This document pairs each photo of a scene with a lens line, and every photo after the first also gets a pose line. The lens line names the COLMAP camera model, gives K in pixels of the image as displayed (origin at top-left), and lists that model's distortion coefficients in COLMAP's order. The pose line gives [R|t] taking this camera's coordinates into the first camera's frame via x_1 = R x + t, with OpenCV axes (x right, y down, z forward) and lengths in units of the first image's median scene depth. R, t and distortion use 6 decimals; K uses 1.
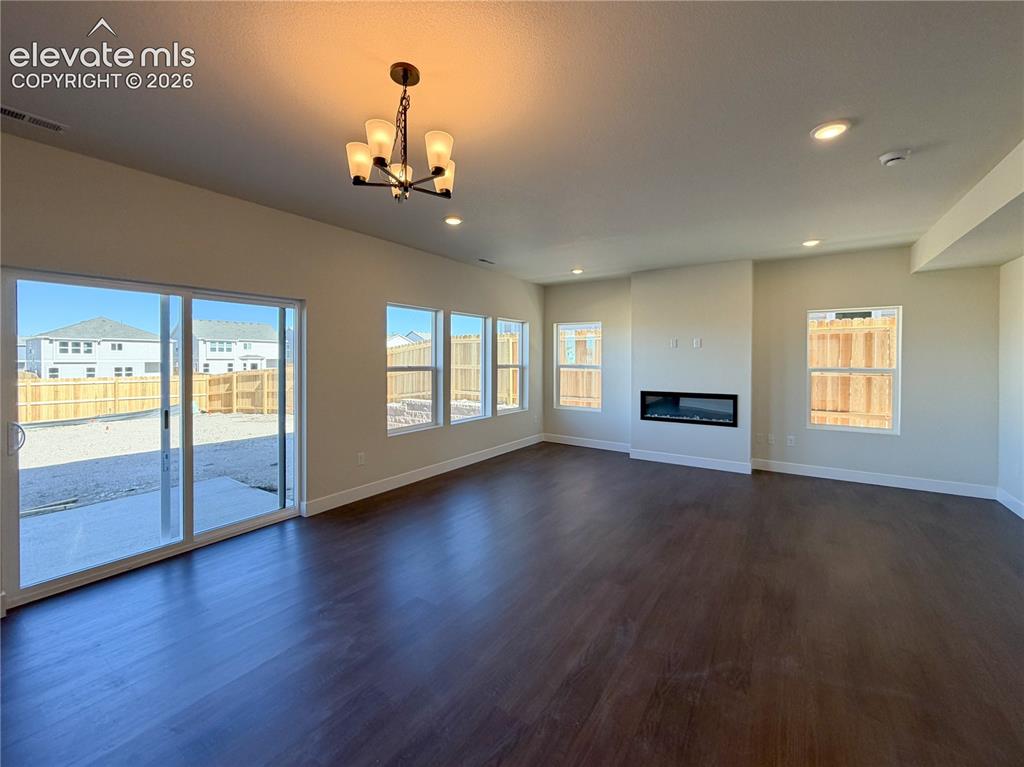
lens RADIAL K [[419.8, 0, 498.0], [0, 419.8, 368.9], [0, 0, 1]] dist [-0.002359, 0.000738]
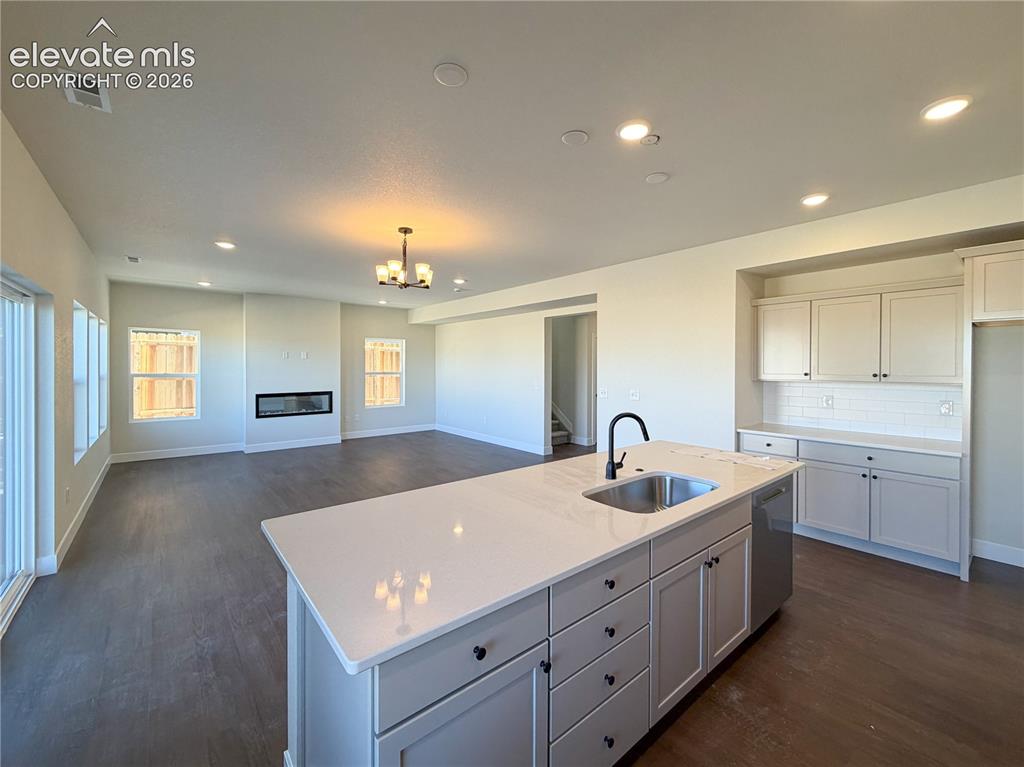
lens RADIAL K [[419.8, 0, 518.7], [0, 419.8, 367.4], [0, 0, 1]] dist [-0.002359, 0.000738]
pose [[0.249718, -0.005846, 0.968301, -0.681360], [0.021545, 0.999768, 0.000480, -0.007609], [-0.968079, 0.020742, 0.249786, -0.002870]]
